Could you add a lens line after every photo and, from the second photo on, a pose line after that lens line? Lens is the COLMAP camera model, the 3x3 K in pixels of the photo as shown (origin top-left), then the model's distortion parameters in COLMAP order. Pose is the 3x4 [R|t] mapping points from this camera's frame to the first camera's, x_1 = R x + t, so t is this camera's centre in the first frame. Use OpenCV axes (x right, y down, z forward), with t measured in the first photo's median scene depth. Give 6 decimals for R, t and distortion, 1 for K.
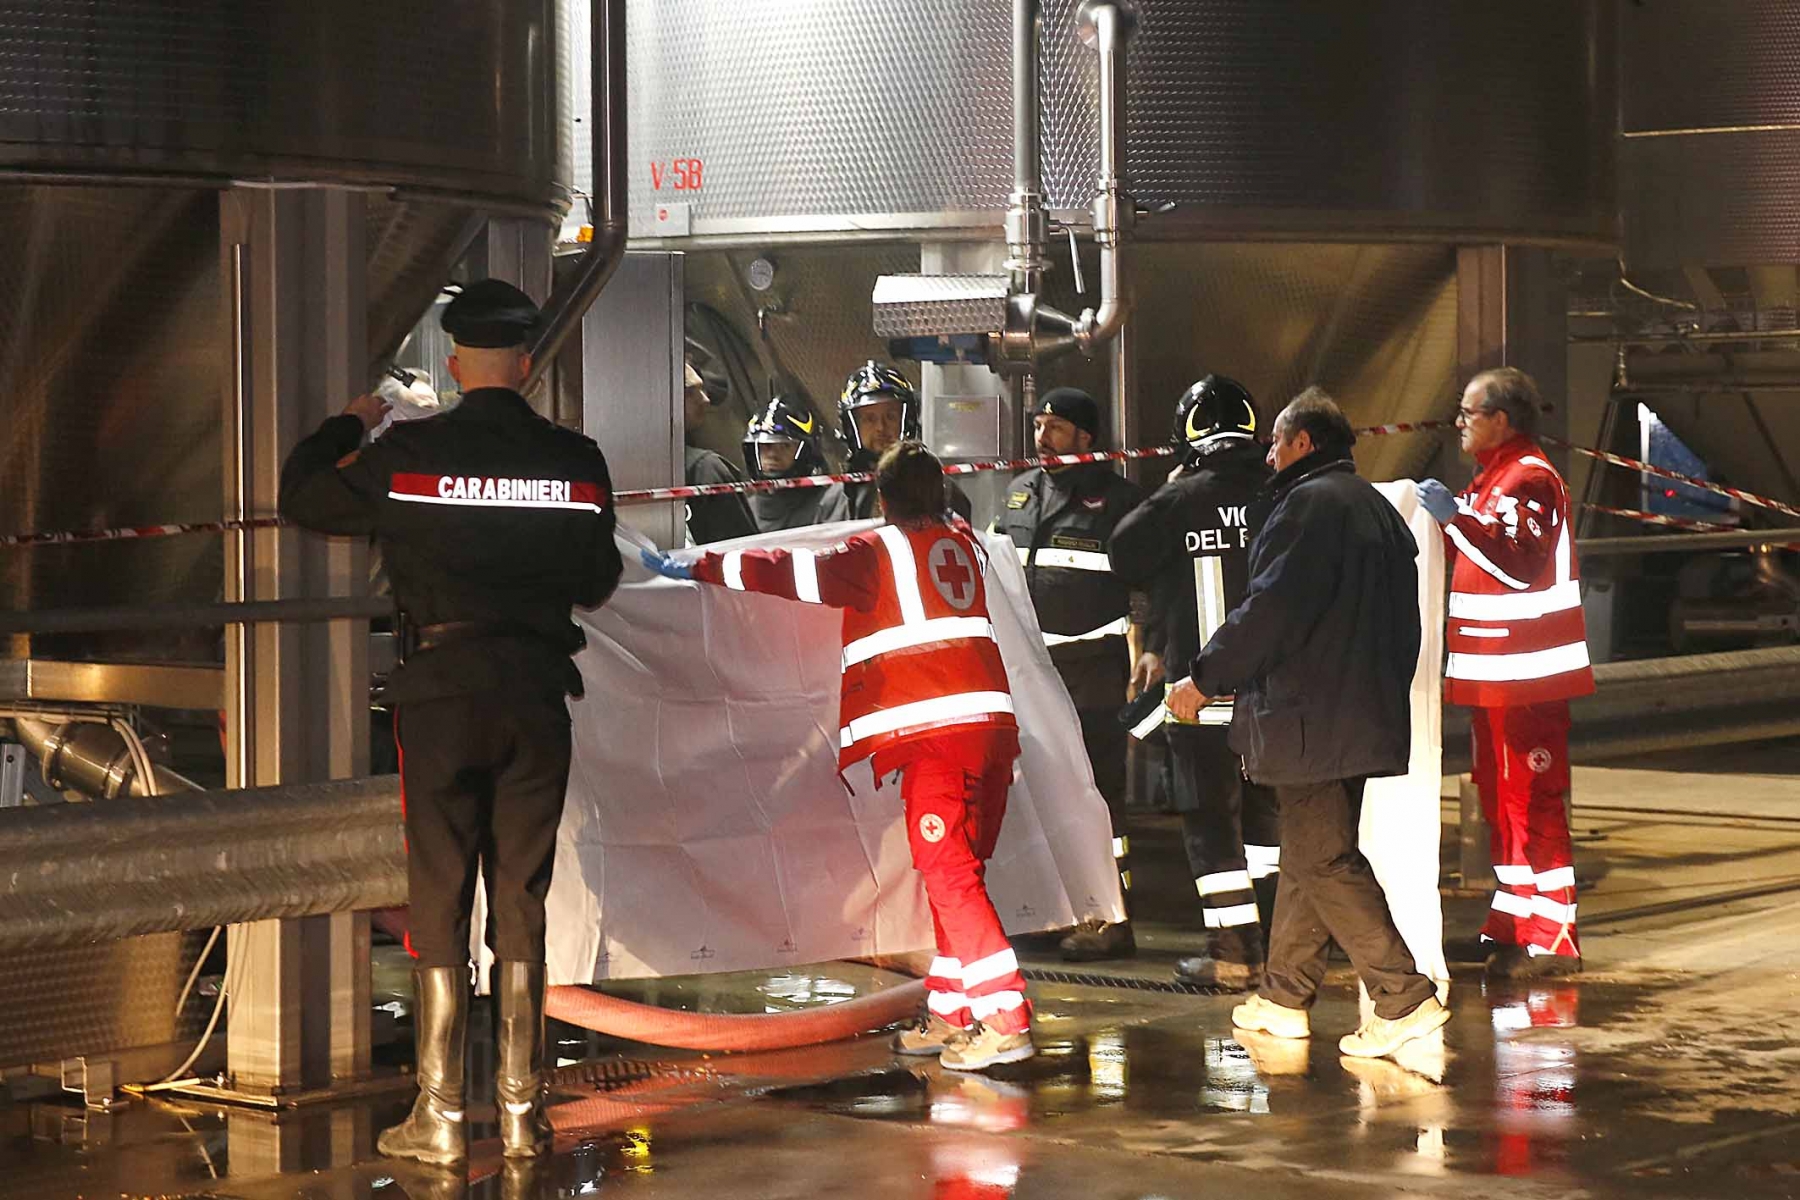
lens RADIAL K [[4293.7, 0, 864.1], [0, 4293.7, 554.6], [0, 0, 1]] dist [0.236756, 0.000000]
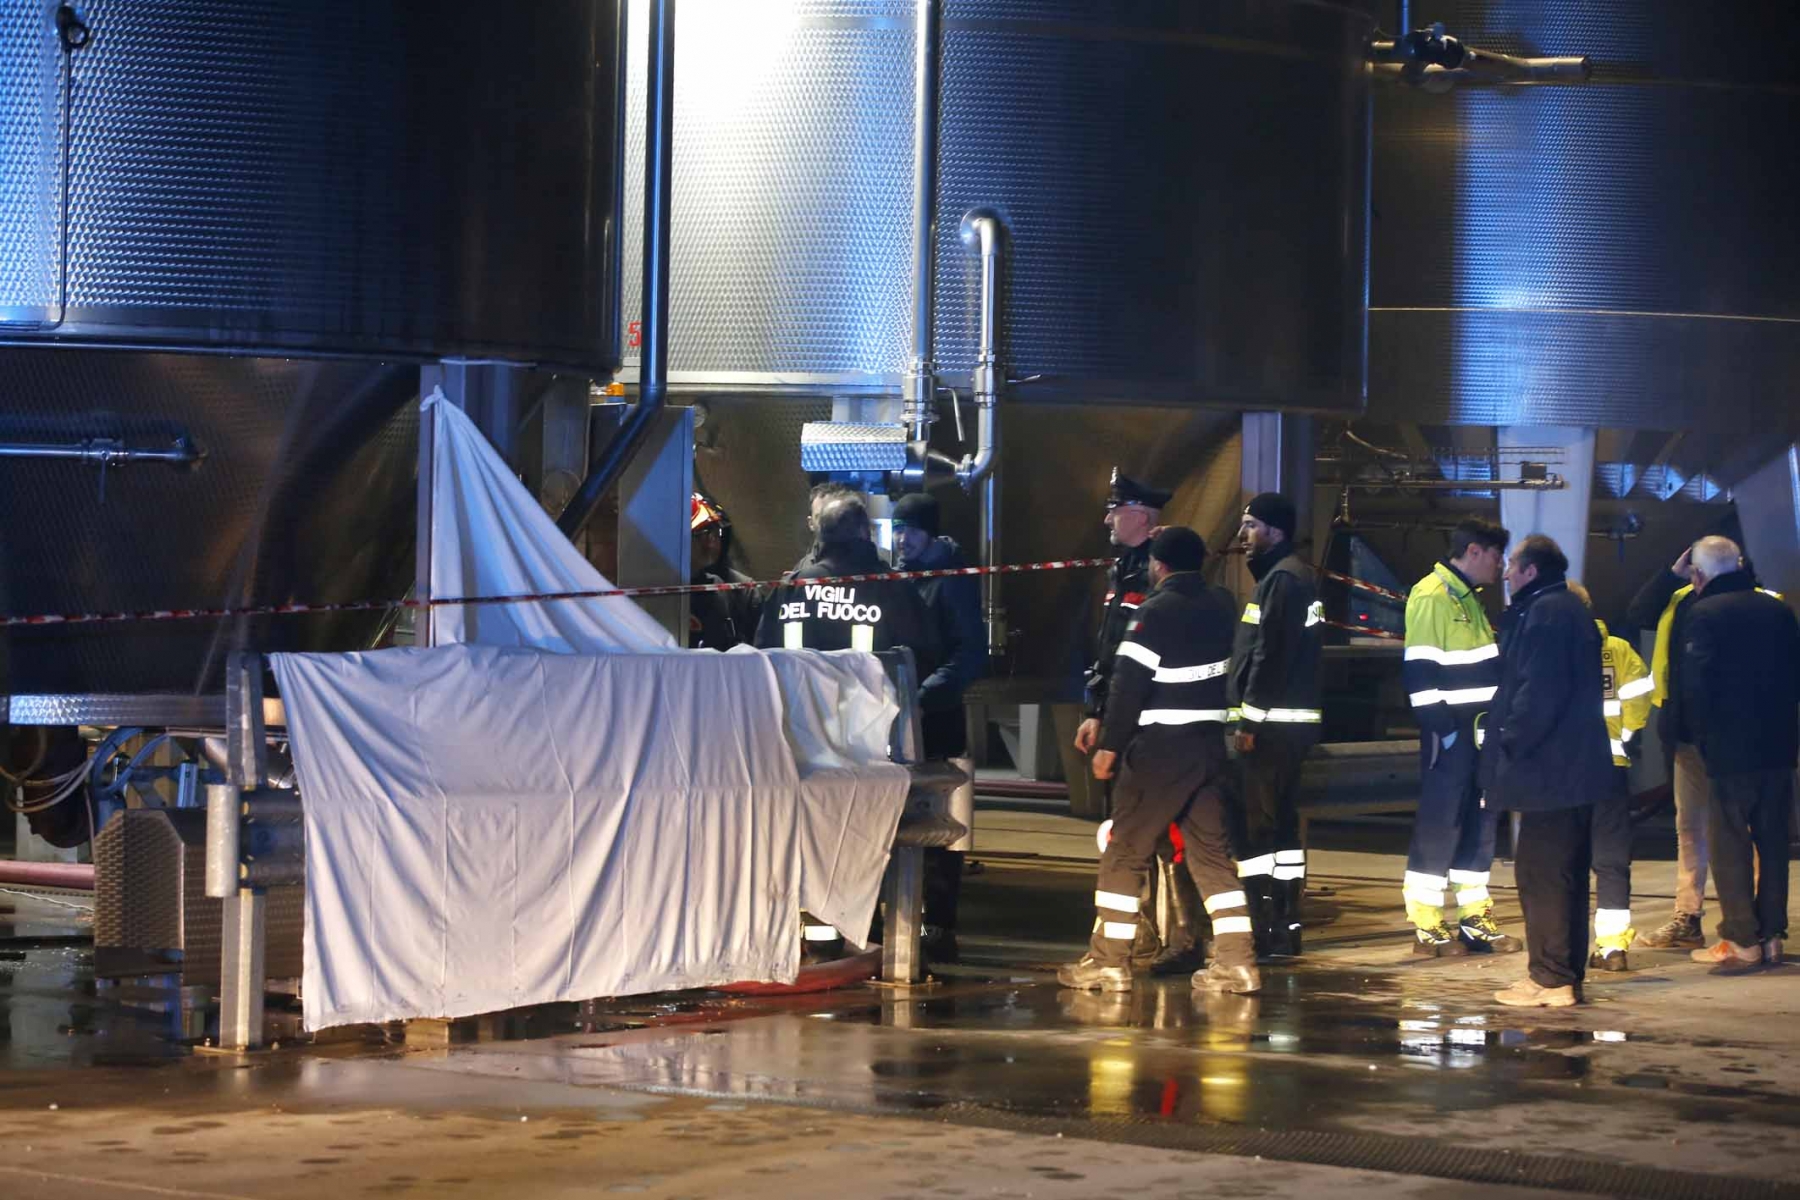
lens RADIAL K [[5283.3, 0, 903.5], [0, 5283.3, 613.2], [0, 0, 1]] dist [-0.085455, 0.000000]
pose [[0.993183, 0.027319, 0.113315, -0.142977], [-0.025753, 0.999552, -0.015263, 0.014576], [-0.113682, 0.012241, 0.993442, -0.555222]]
